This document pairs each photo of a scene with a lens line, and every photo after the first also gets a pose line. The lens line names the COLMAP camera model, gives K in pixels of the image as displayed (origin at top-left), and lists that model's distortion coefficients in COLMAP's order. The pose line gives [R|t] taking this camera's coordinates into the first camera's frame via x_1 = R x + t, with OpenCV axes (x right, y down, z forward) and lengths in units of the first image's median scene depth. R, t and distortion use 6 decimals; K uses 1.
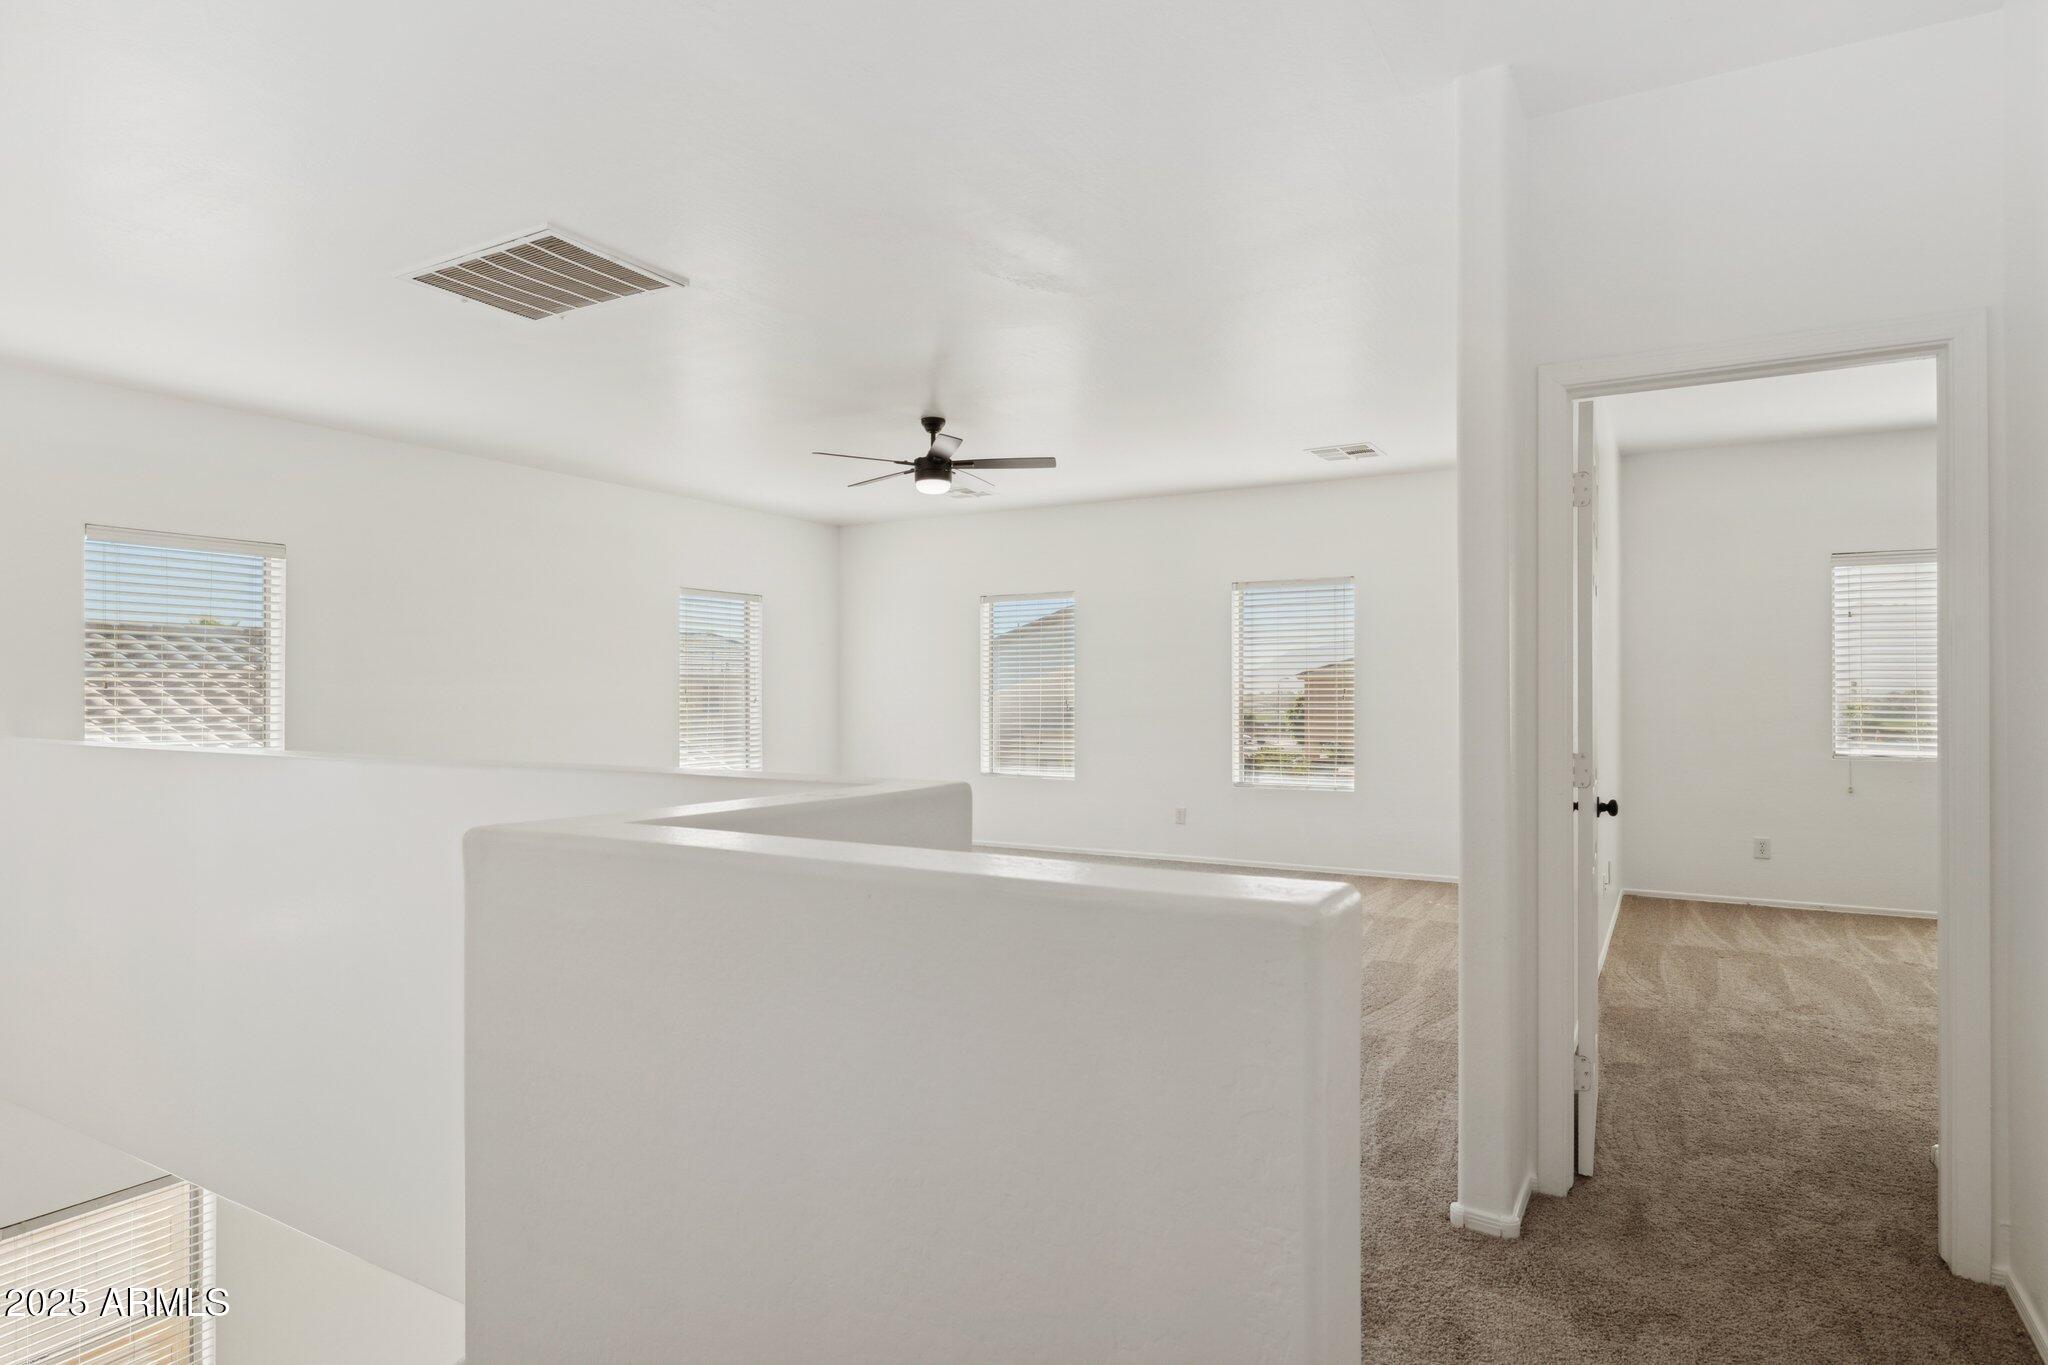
lens RADIAL K [[1141.3, 0, 1024.0], [0, 1141.3, 682.5], [0, 0, 1]] dist [-0.000324, -0.000431]
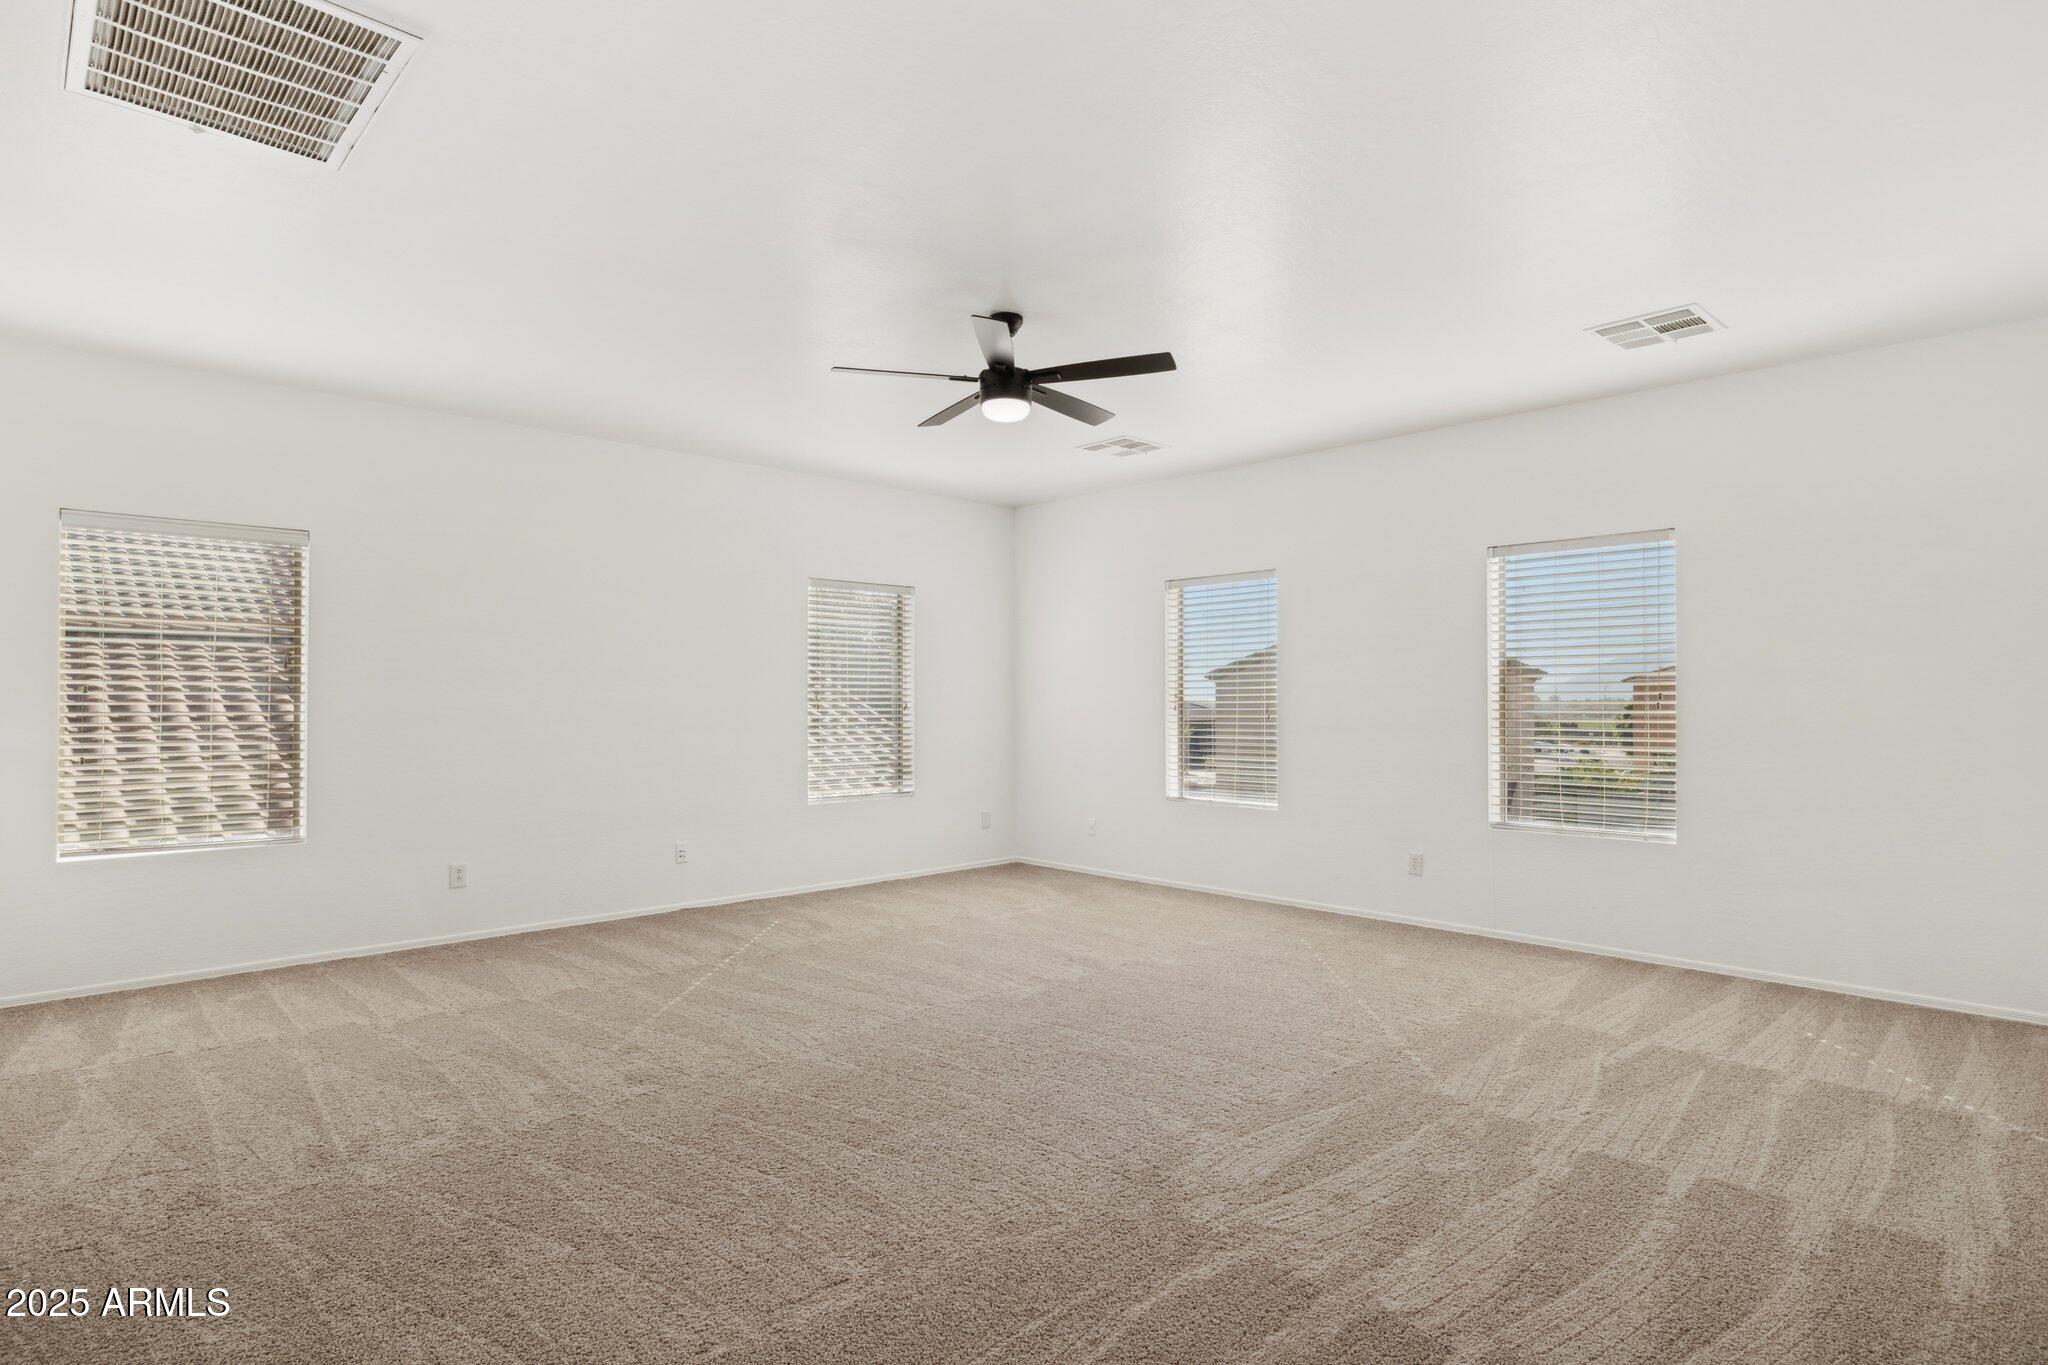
lens RADIAL K [[1070.7, 0, 1035.5], [0, 1070.7, 688.5], [0, 0, 1]] dist [-0.001040, 0.000646]
pose [[0.962853, -0.003453, -0.270005, 0.105421], [0.002813, 0.999992, -0.002759, 0.004236], [0.270012, 0.001897, 0.962855, 0.316824]]
